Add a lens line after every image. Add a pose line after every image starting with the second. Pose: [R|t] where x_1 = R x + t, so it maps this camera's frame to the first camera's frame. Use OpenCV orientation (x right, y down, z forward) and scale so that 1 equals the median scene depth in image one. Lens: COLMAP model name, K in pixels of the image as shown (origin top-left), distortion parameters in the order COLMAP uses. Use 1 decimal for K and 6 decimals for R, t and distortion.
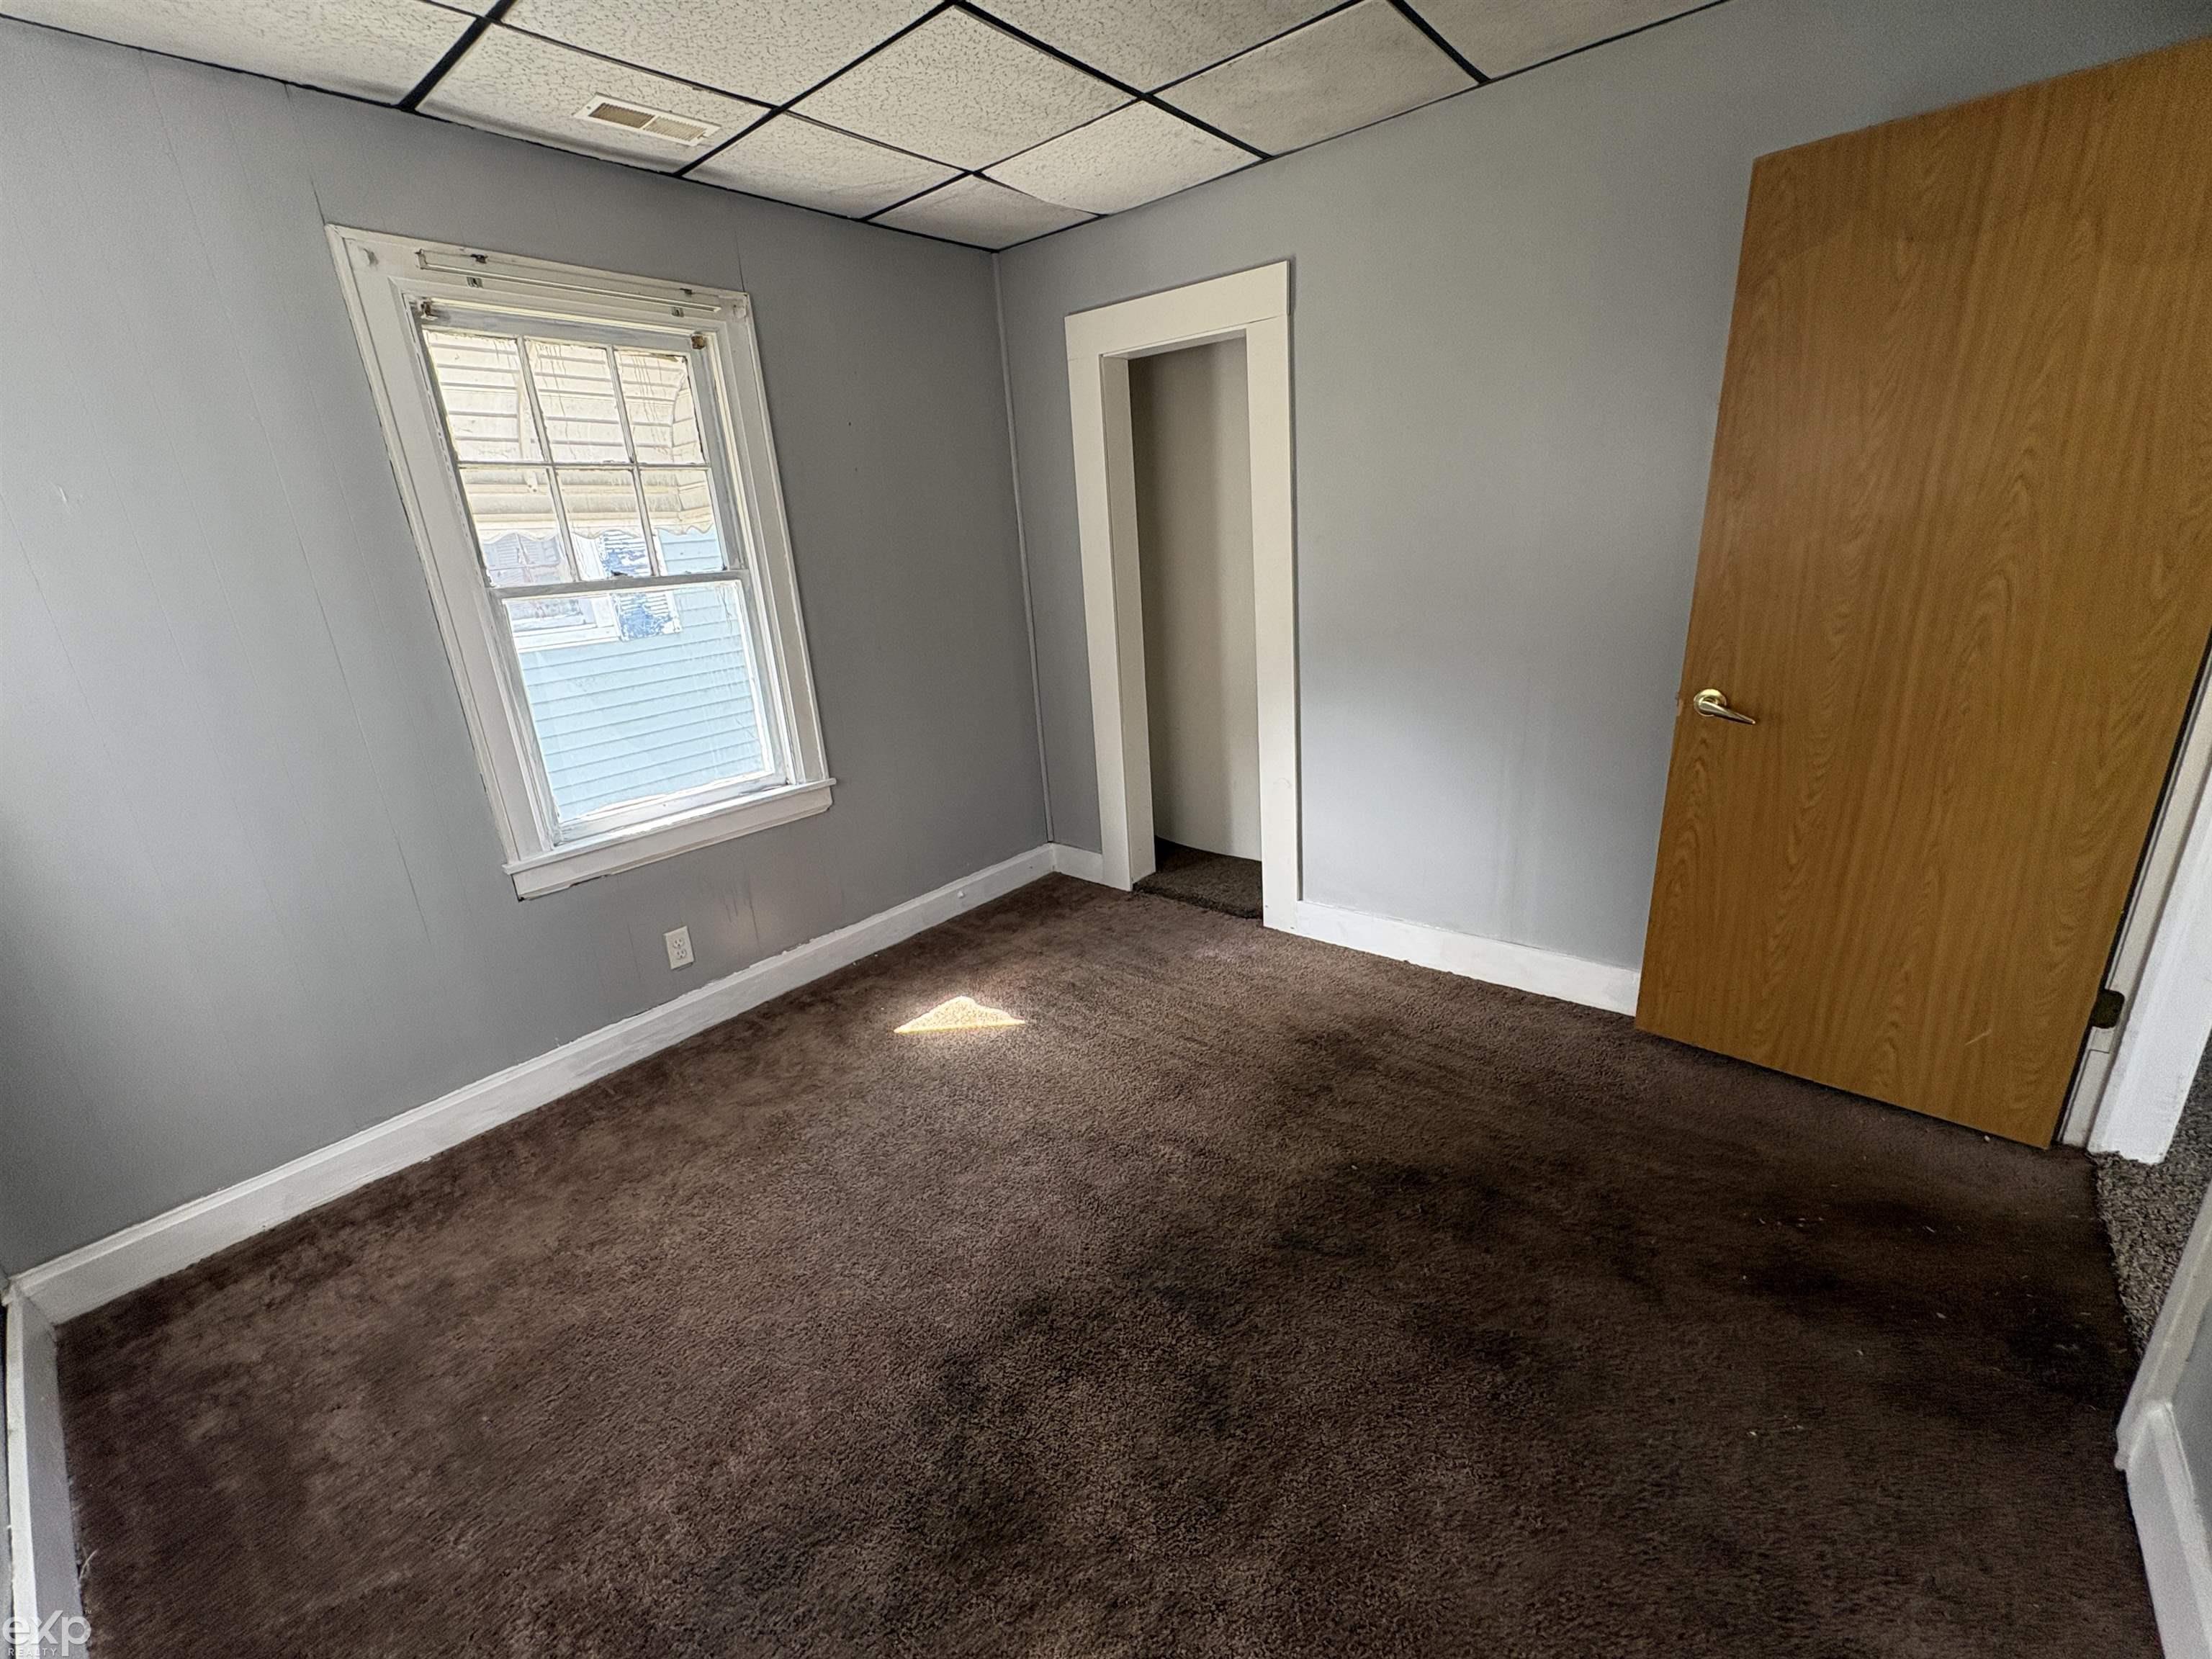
lens RADIAL K [[906.2, 0, 1103.0], [0, 906.2, 825.4], [0, 0, 1]] dist [-0.000637, 0.000591]
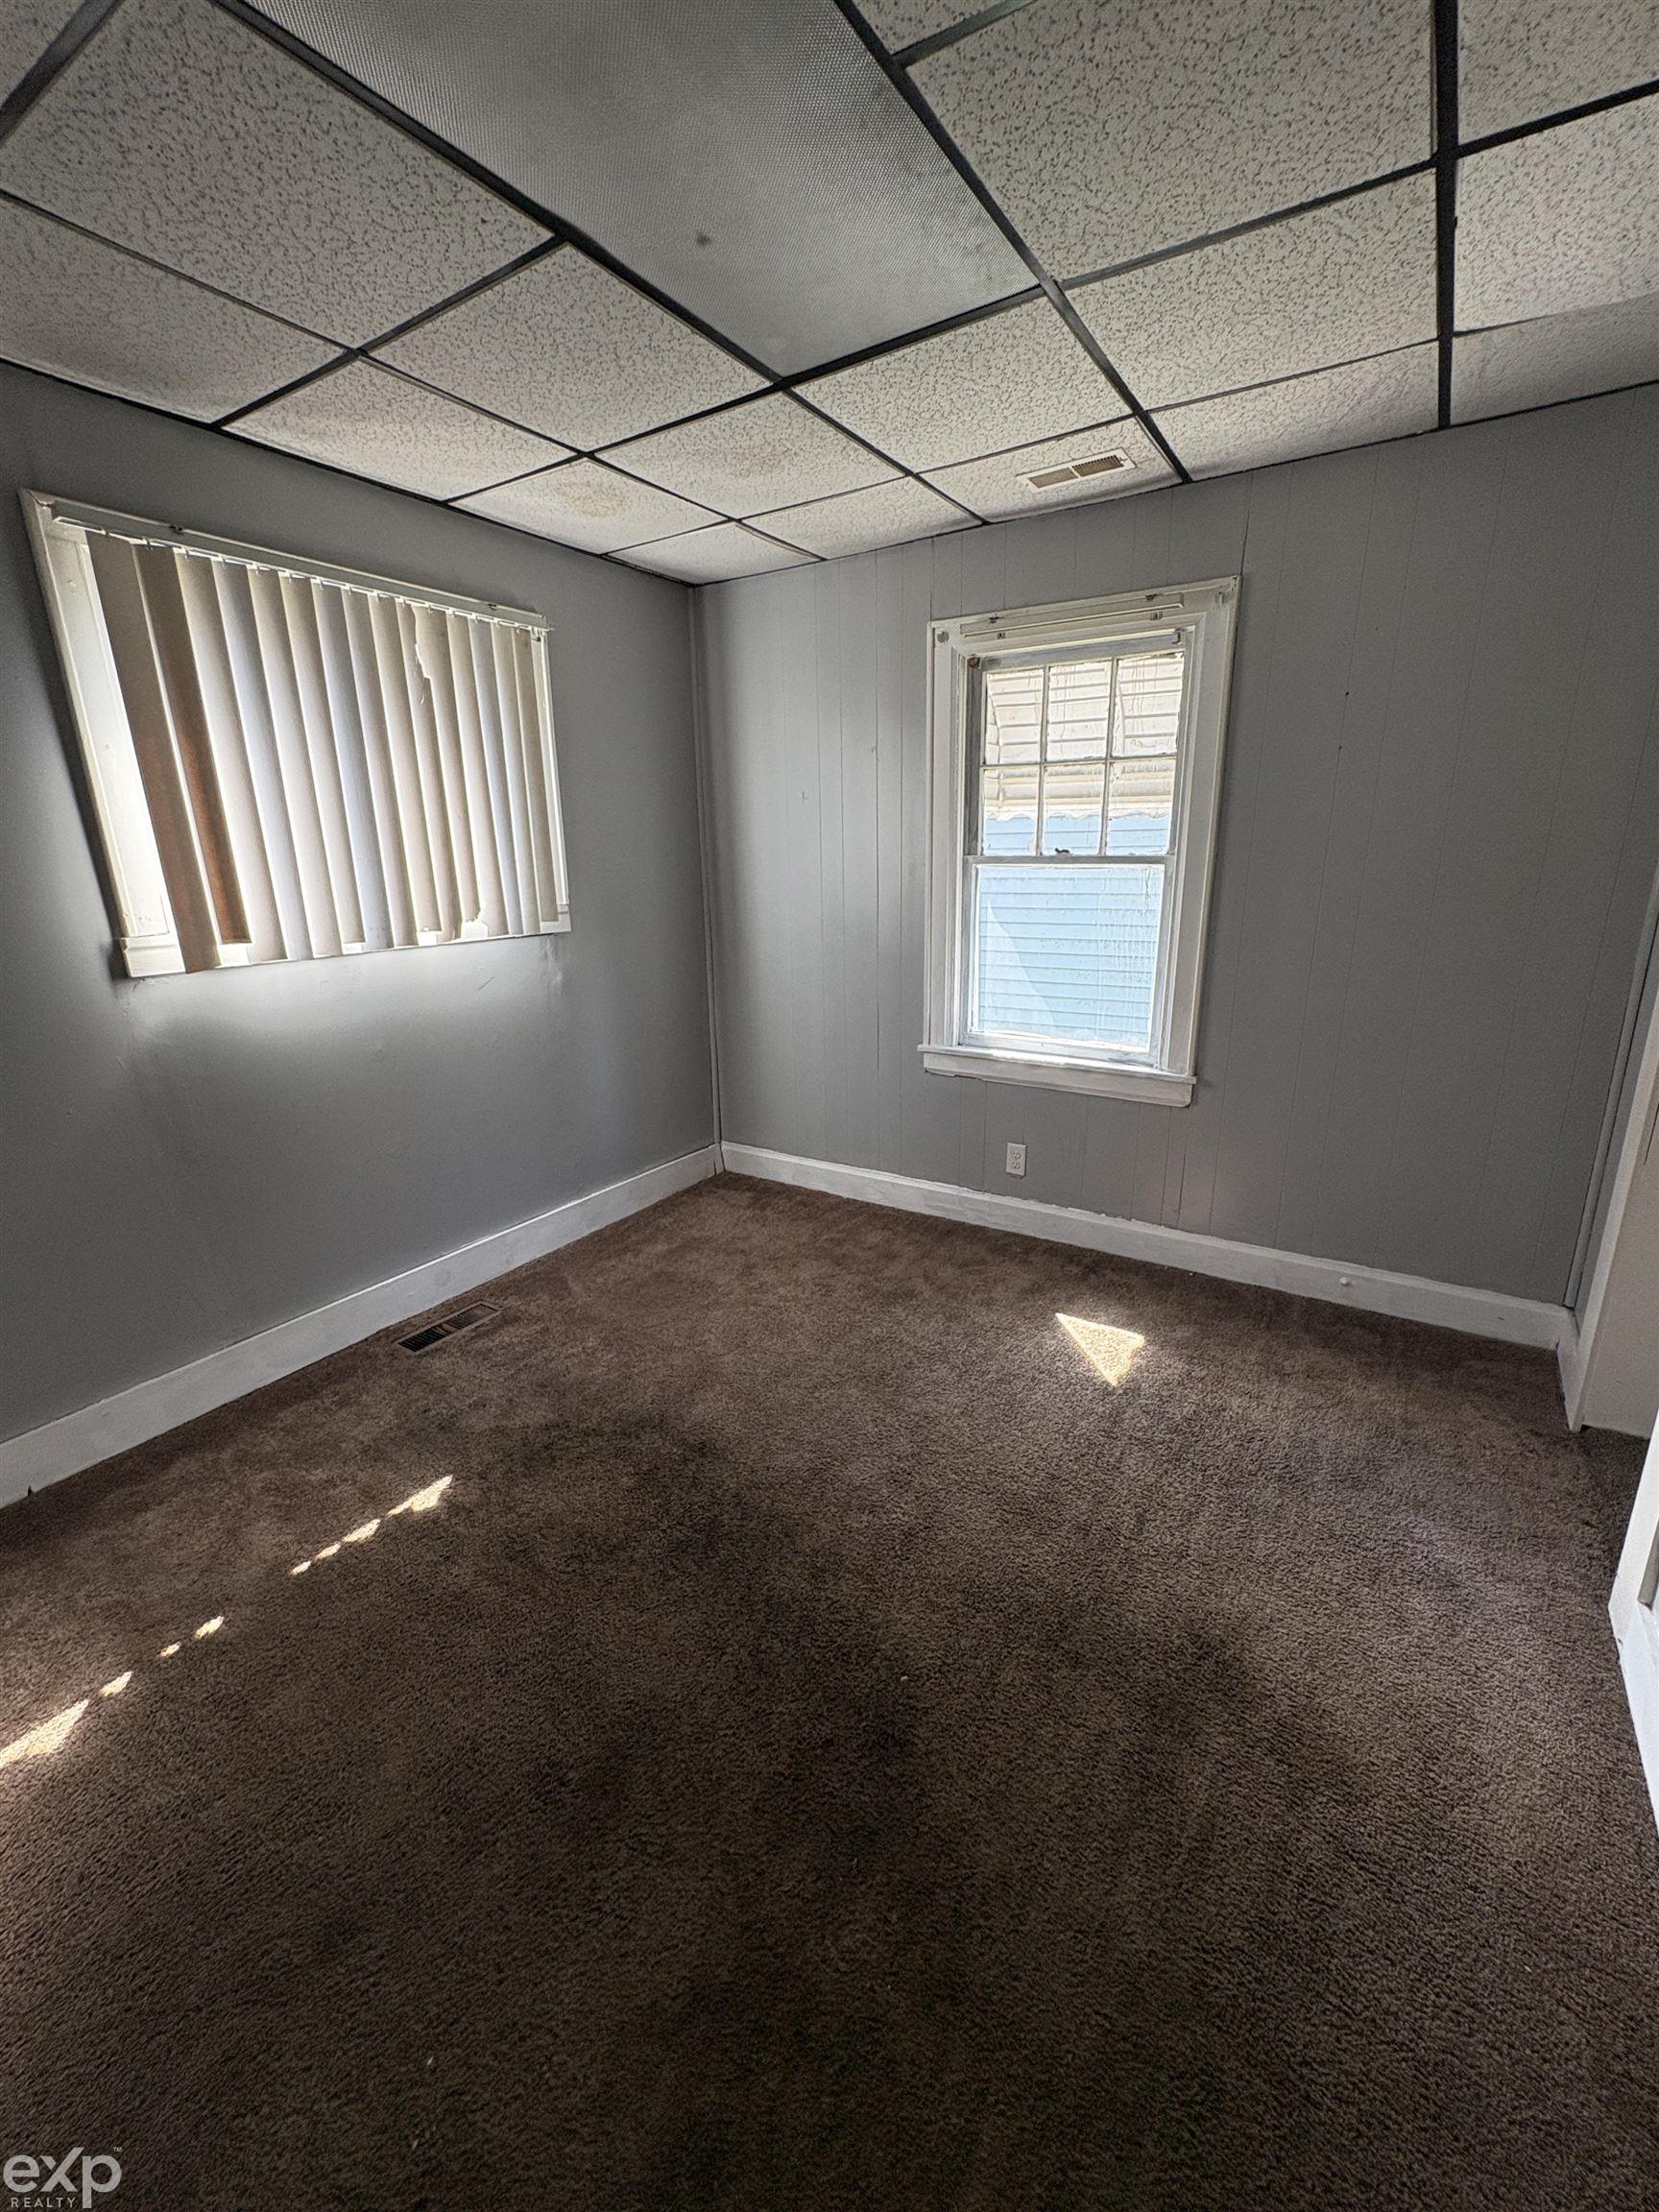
lens RADIAL K [[906.2, 0, 834.6], [0, 906.2, 1104.8], [0, 0, 1]] dist [-0.000637, 0.000591]
pose [[0.142498, 0.330621, -0.932944, 0.654877], [-0.299078, 0.912887, 0.277832, -0.211546], [0.943529, 0.239433, 0.228966, 0.511805]]
